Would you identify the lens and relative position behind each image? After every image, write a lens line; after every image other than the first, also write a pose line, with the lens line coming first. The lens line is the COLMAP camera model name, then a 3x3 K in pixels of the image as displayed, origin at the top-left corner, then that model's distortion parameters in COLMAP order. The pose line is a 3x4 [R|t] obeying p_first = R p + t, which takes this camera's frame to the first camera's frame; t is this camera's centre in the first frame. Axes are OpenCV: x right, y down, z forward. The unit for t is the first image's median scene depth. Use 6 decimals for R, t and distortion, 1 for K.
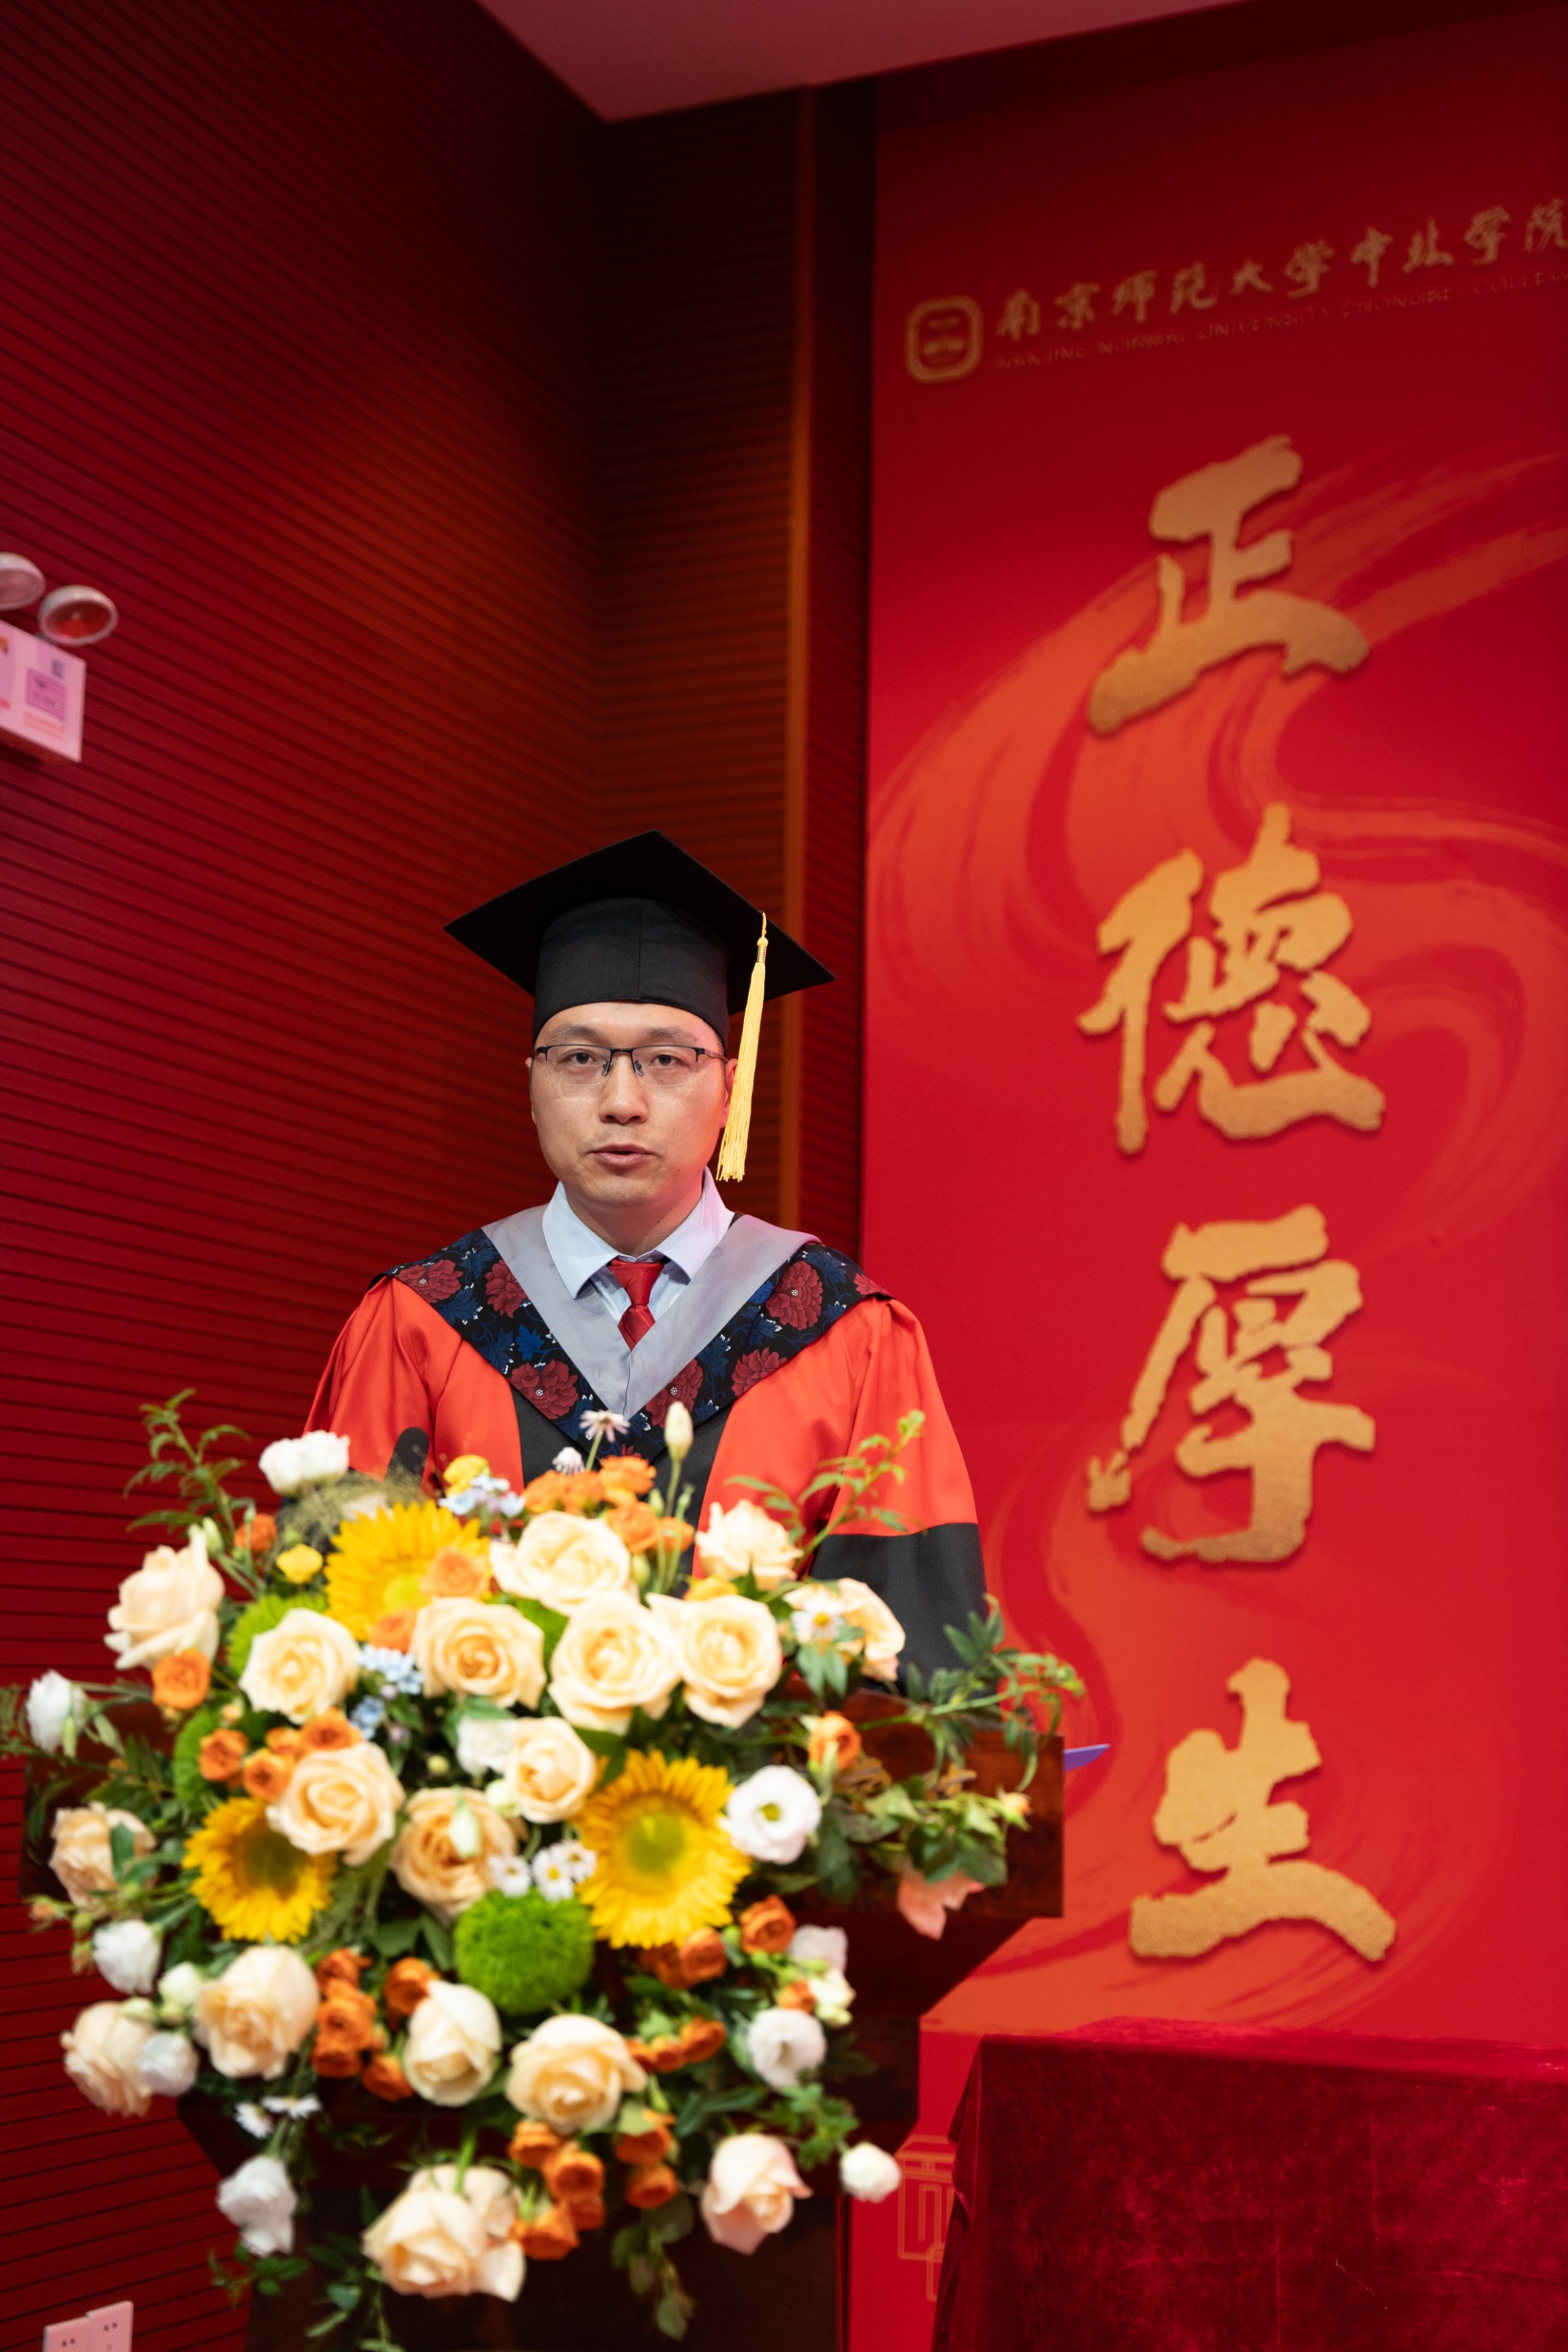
lens RADIAL K [[3367.6, 0, 843.1], [0, 3367.6, 1194.0], [0, 0, 1]] dist [0.139087, 0.000000]
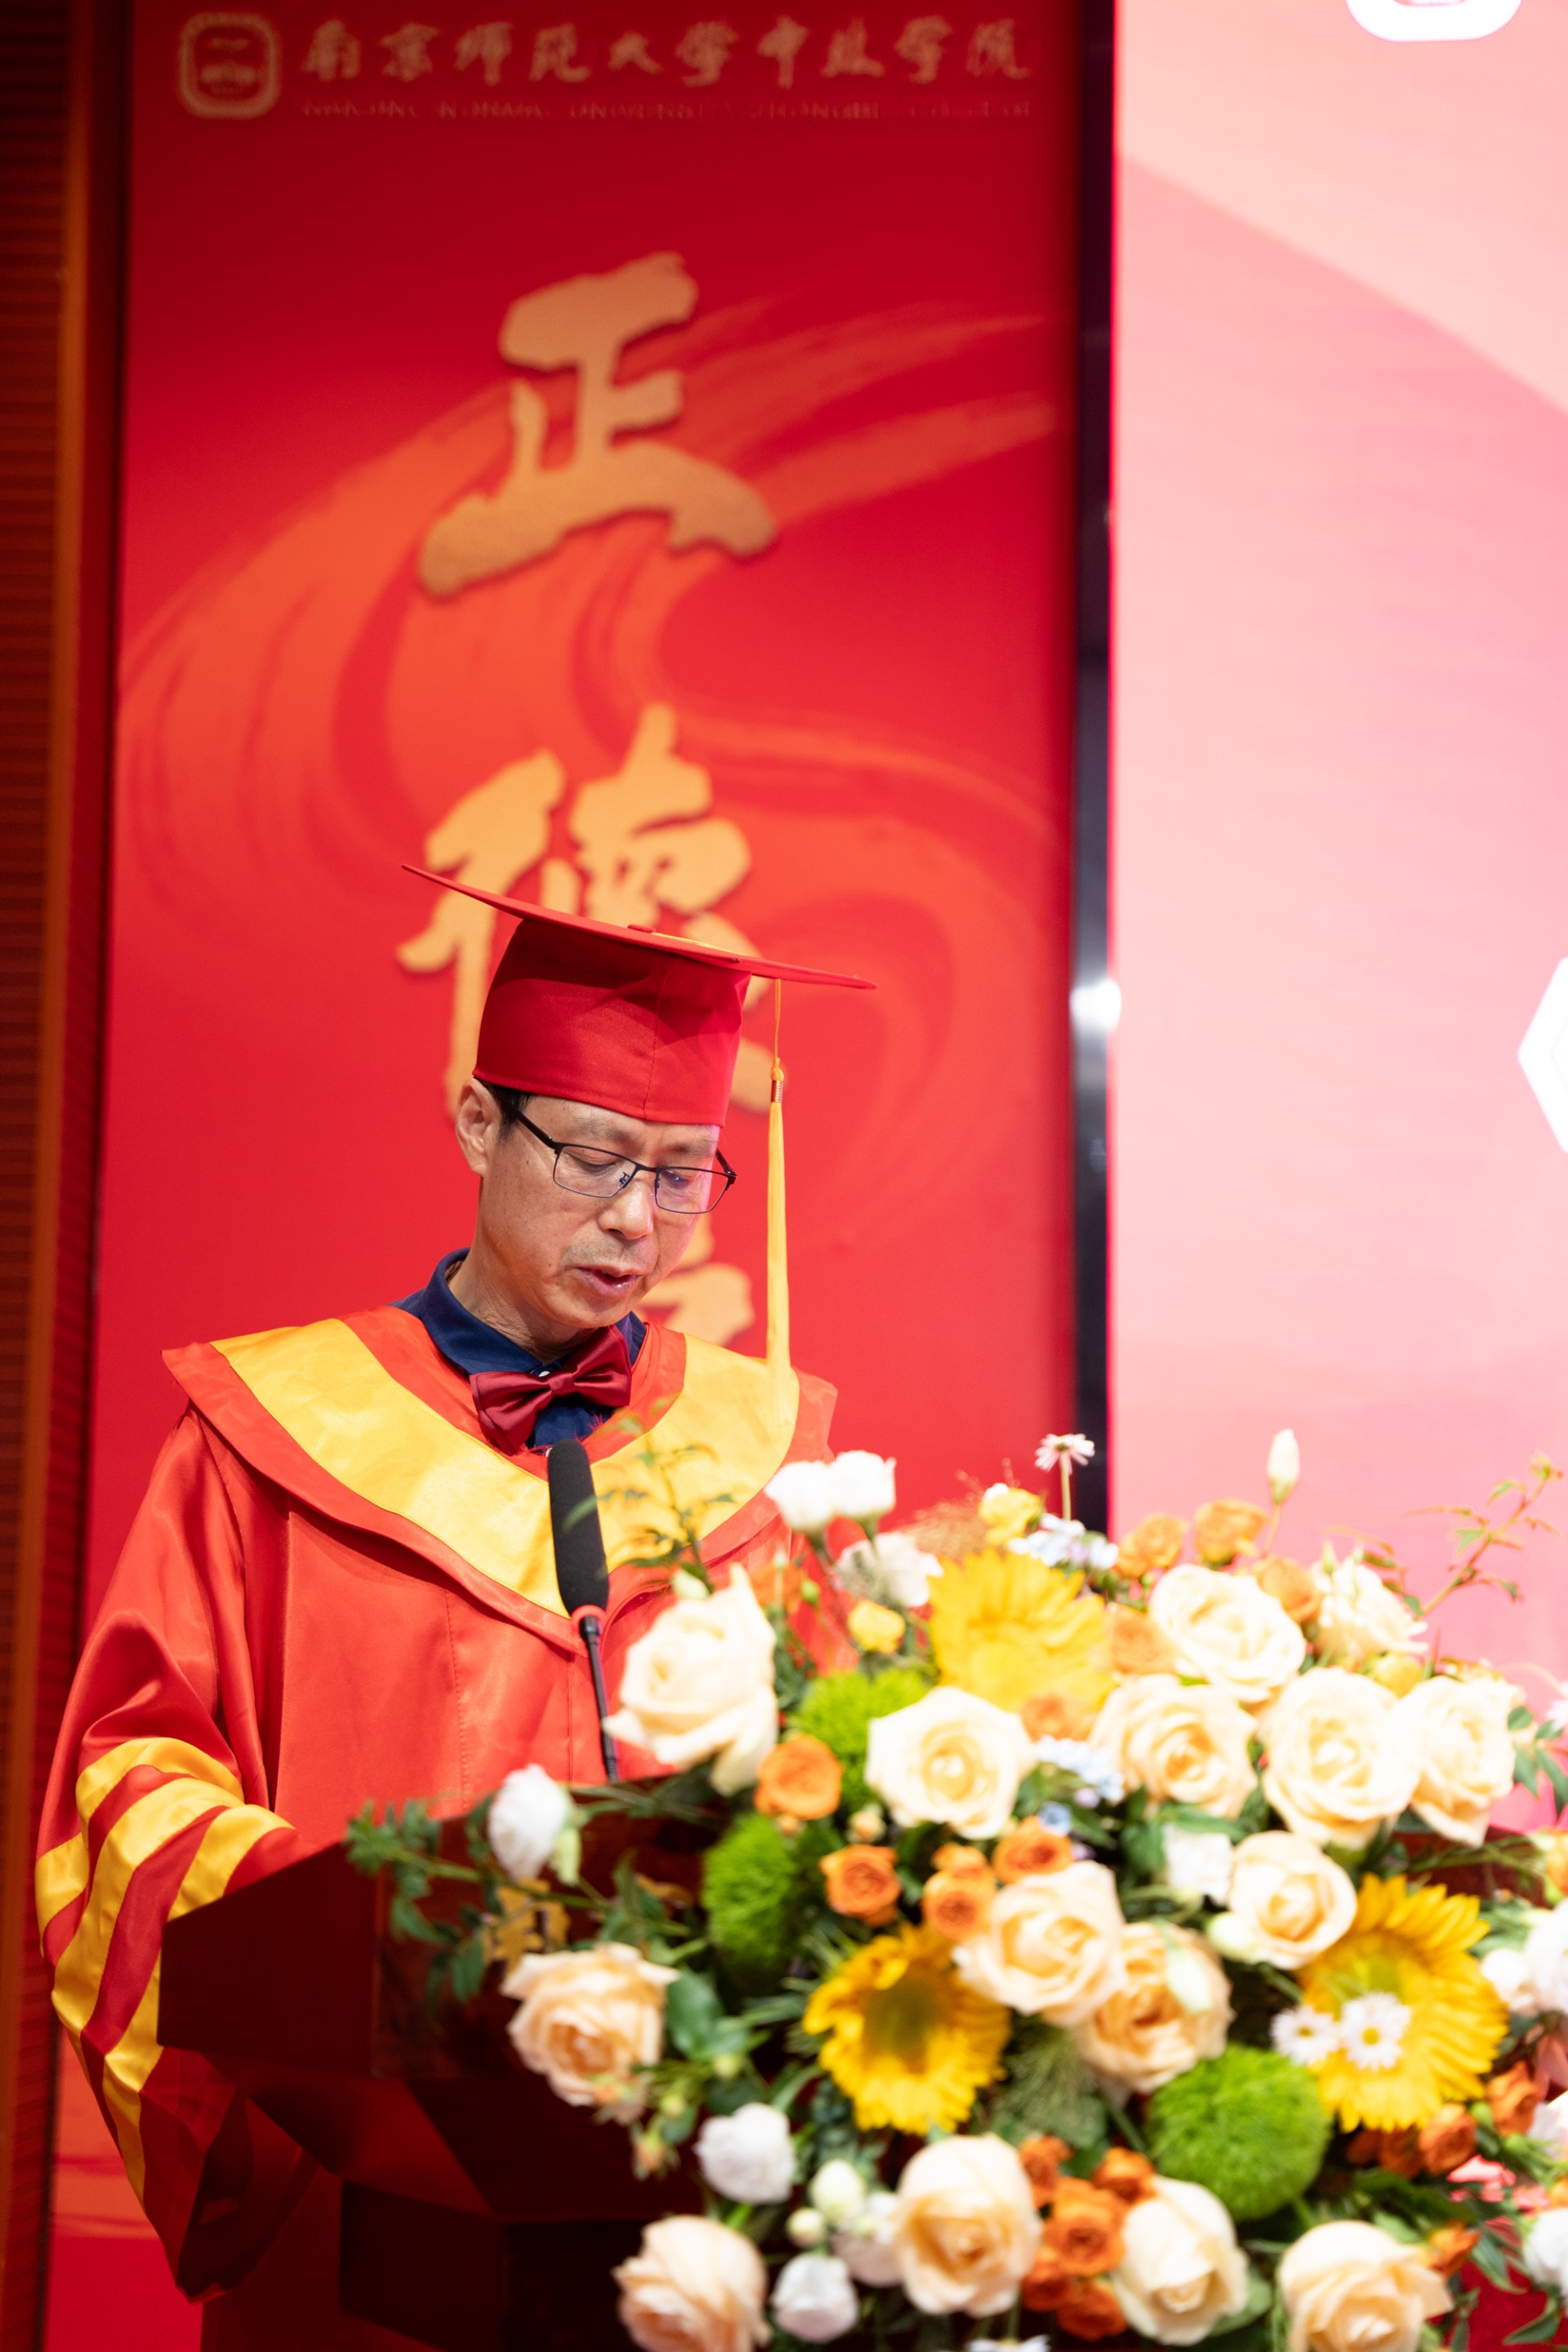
lens RADIAL K [[4125.1, 0, 795.3], [0, 4125.1, 1161.2], [0, 0, 1]] dist [0.261841, 0.000000]
pose [[0.933868, 0.051995, 0.353818, -0.190705], [-0.050362, 0.998635, -0.013829, 0.006924], [-0.354055, -0.004904, 0.935212, 0.051019]]
